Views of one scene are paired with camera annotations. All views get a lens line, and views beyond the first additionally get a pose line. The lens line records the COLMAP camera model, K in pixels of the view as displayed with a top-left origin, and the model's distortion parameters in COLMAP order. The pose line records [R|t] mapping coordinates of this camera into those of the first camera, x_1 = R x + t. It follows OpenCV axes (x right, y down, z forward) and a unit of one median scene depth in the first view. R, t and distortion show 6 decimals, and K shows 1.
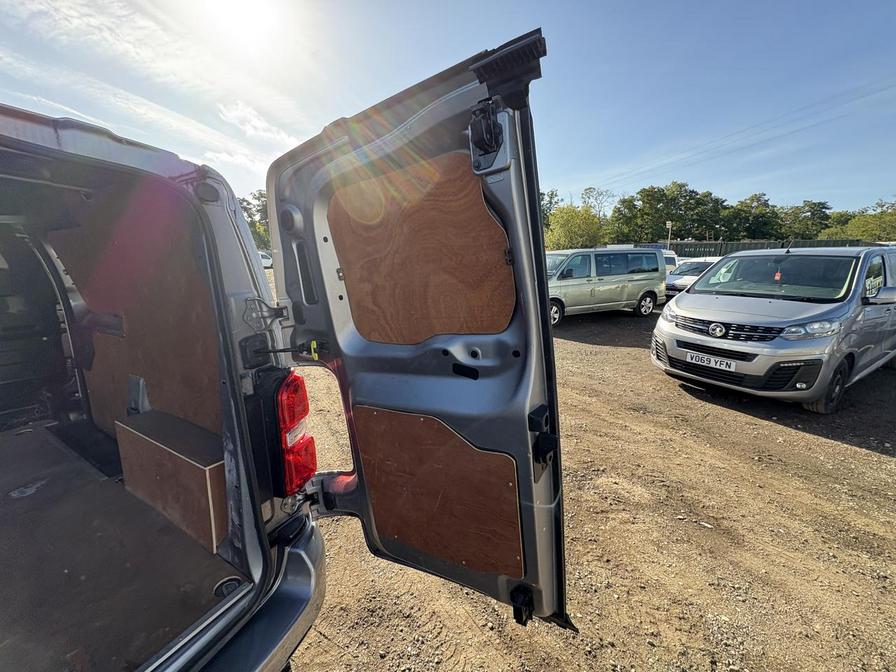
lens RADIAL K [[355.3, 0, 446.5], [0, 355.3, 338.6], [0, 0, 1]] dist [-0.000884, -0.000293]
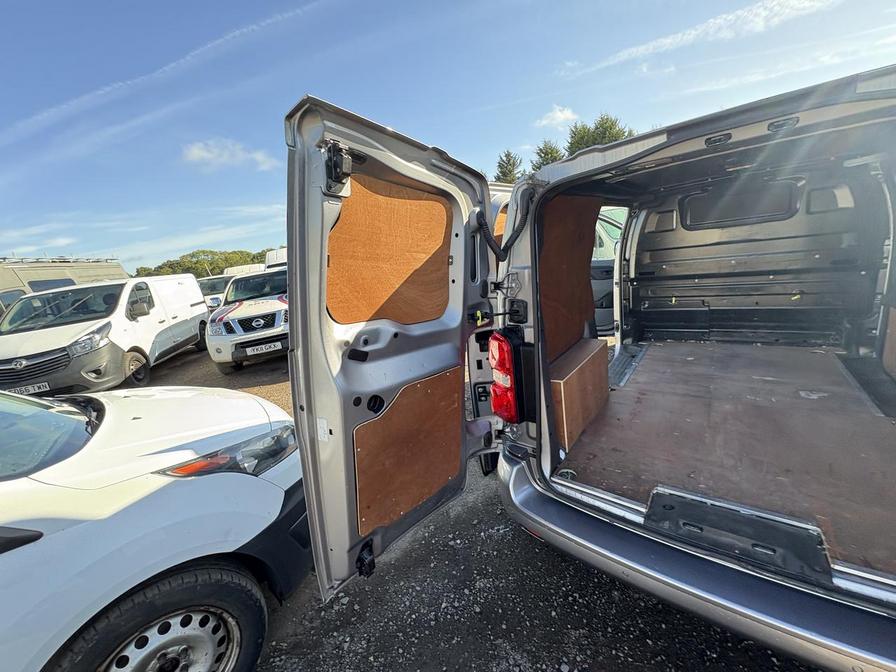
lens RADIAL K [[355.3, 0, 445.2], [0, 355.3, 337.1], [0, 0, 1]] dist [-0.000884, -0.000293]
pose [[-0.109434, 0.236875, -0.965357, 0.150861], [-0.075034, 0.966450, 0.245650, 0.035898], [0.991158, 0.099317, -0.087989, -0.258610]]
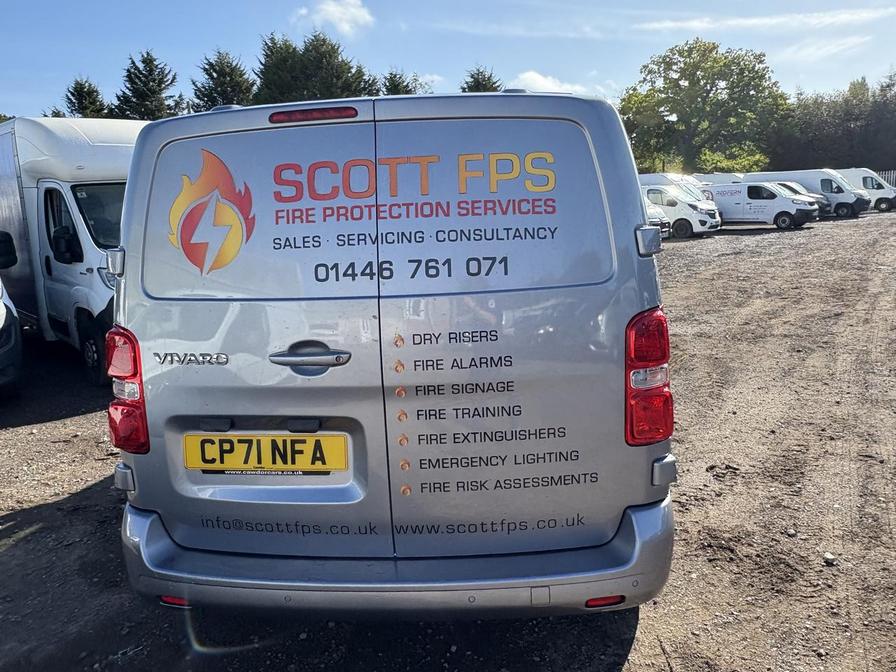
lens RADIAL K [[685.5, 0, 449.7], [0, 685.5, 333.1], [0, 0, 1]] dist [-0.001569, -0.000892]
pose [[0.452028, 0.120476, -0.883831, 0.903497], [-0.135047, 0.988659, 0.065697, 0.116896], [0.881722, 0.089662, 0.463171, -0.243412]]
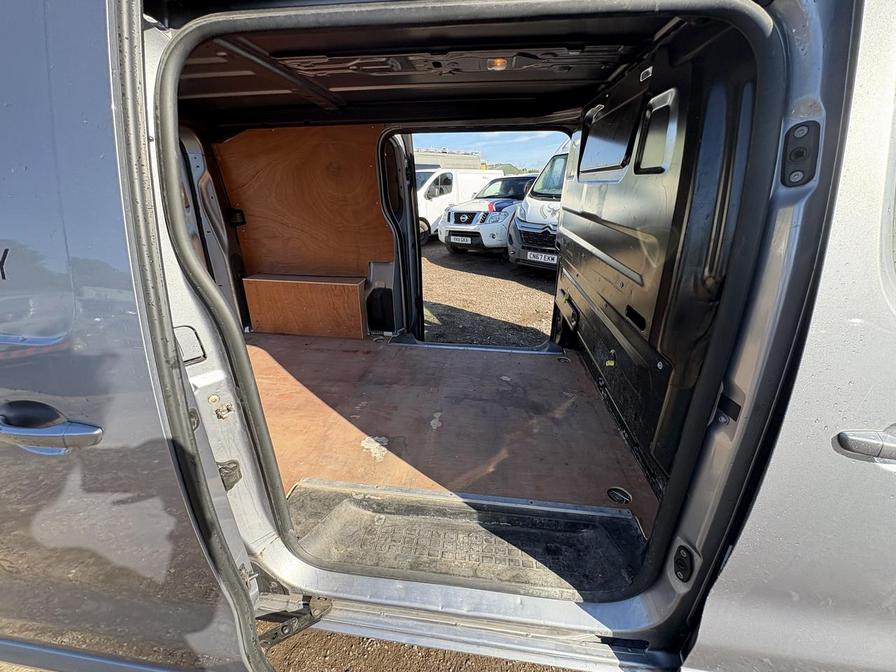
lens RADIAL K [[355.3, 0, 446.4], [0, 355.3, 334.9], [0, 0, 1]] dist [-0.000884, -0.000293]
pose [[-0.917039, 0.148615, -0.370072, -2.133828], [-0.087310, 0.830637, 0.549927, -0.581308], [0.389123, 0.536615, -0.748751, 3.168678]]
